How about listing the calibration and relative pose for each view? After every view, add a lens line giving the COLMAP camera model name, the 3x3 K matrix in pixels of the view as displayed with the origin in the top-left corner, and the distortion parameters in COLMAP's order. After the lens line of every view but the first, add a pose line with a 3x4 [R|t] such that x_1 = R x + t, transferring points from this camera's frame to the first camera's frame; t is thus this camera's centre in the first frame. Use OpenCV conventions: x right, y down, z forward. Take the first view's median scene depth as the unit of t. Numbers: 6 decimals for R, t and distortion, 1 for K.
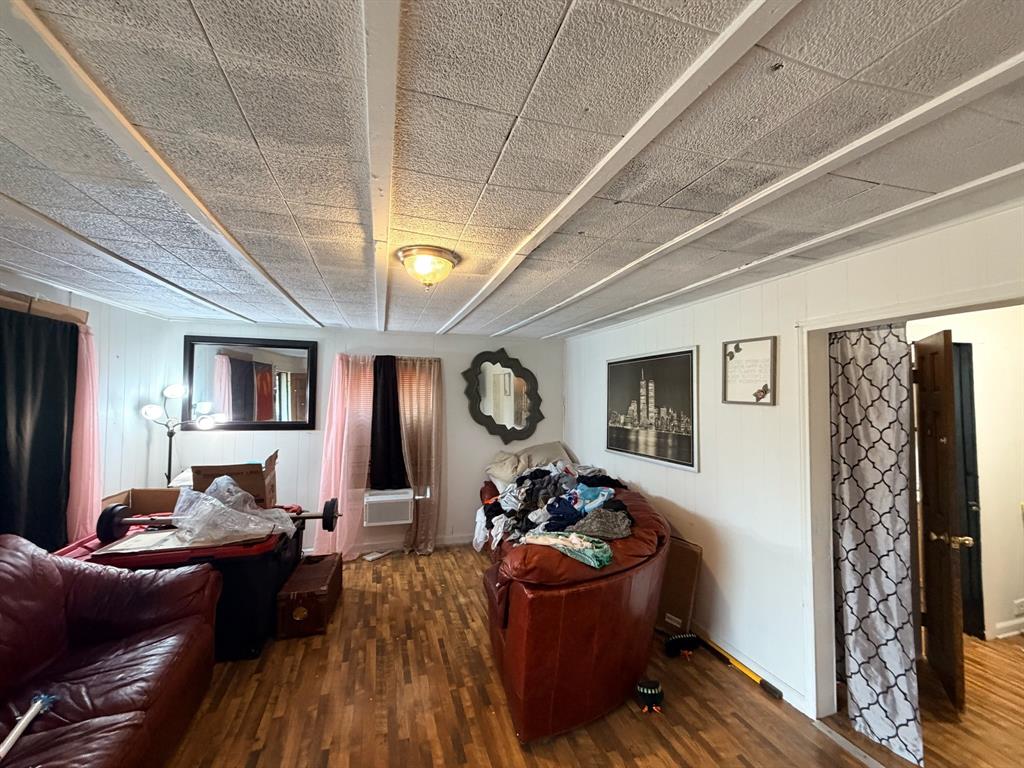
lens RADIAL K [[409.3, 0, 509.6], [0, 409.3, 380.7], [0, 0, 1]] dist [0.000422, -0.000066]
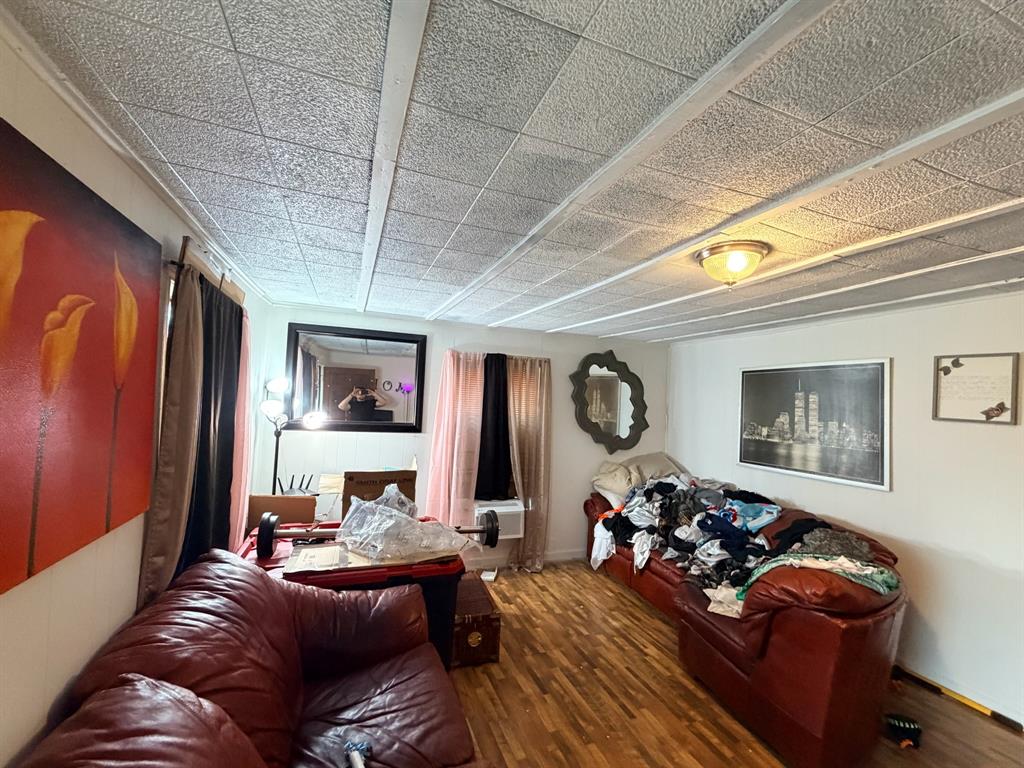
lens RADIAL K [[436.0, 0, 513.3], [0, 436.0, 380.5], [0, 0, 1]] dist [0.001055, 0.000849]
pose [[0.997651, 0.035909, 0.058331, -0.411241], [-0.035659, 0.999350, -0.005321, 0.002651], [-0.058484, 0.003228, 0.998283, 0.031155]]
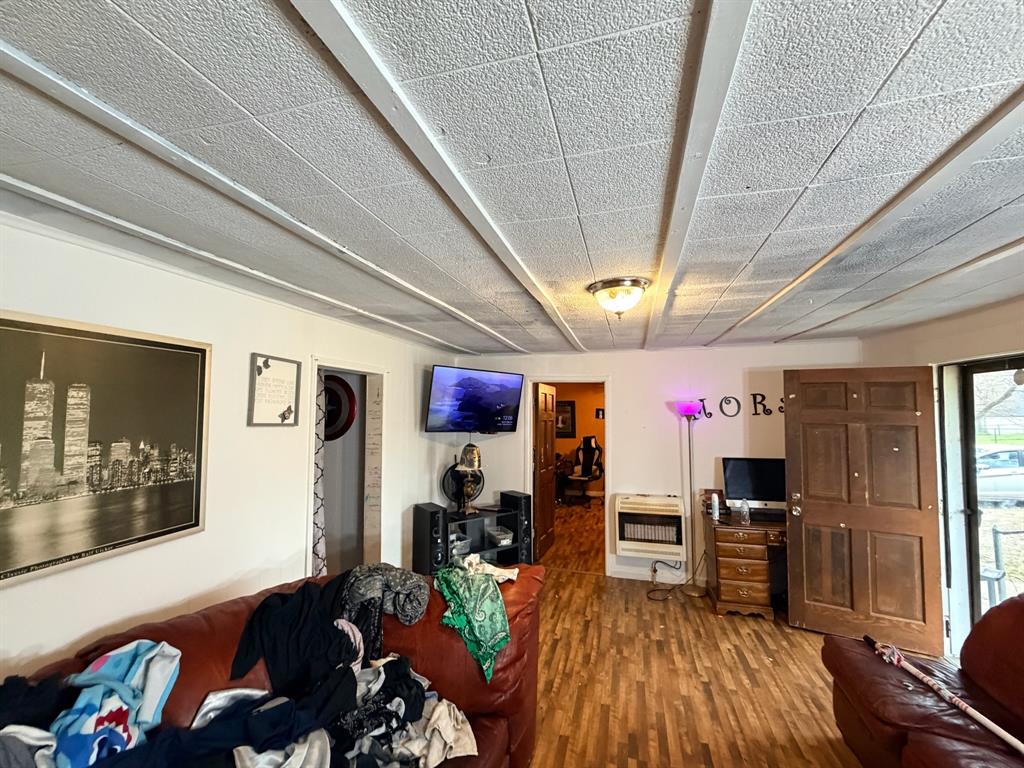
lens RADIAL K [[436.0, 0, 519.0], [0, 436.0, 389.9], [0, 0, 1]] dist [0.001055, 0.000849]
pose [[-0.848783, 0.021836, 0.528290, -0.318571], [-0.026977, 0.996057, -0.084513, 0.033071], [-0.528052, -0.085985, -0.844848, 1.157900]]
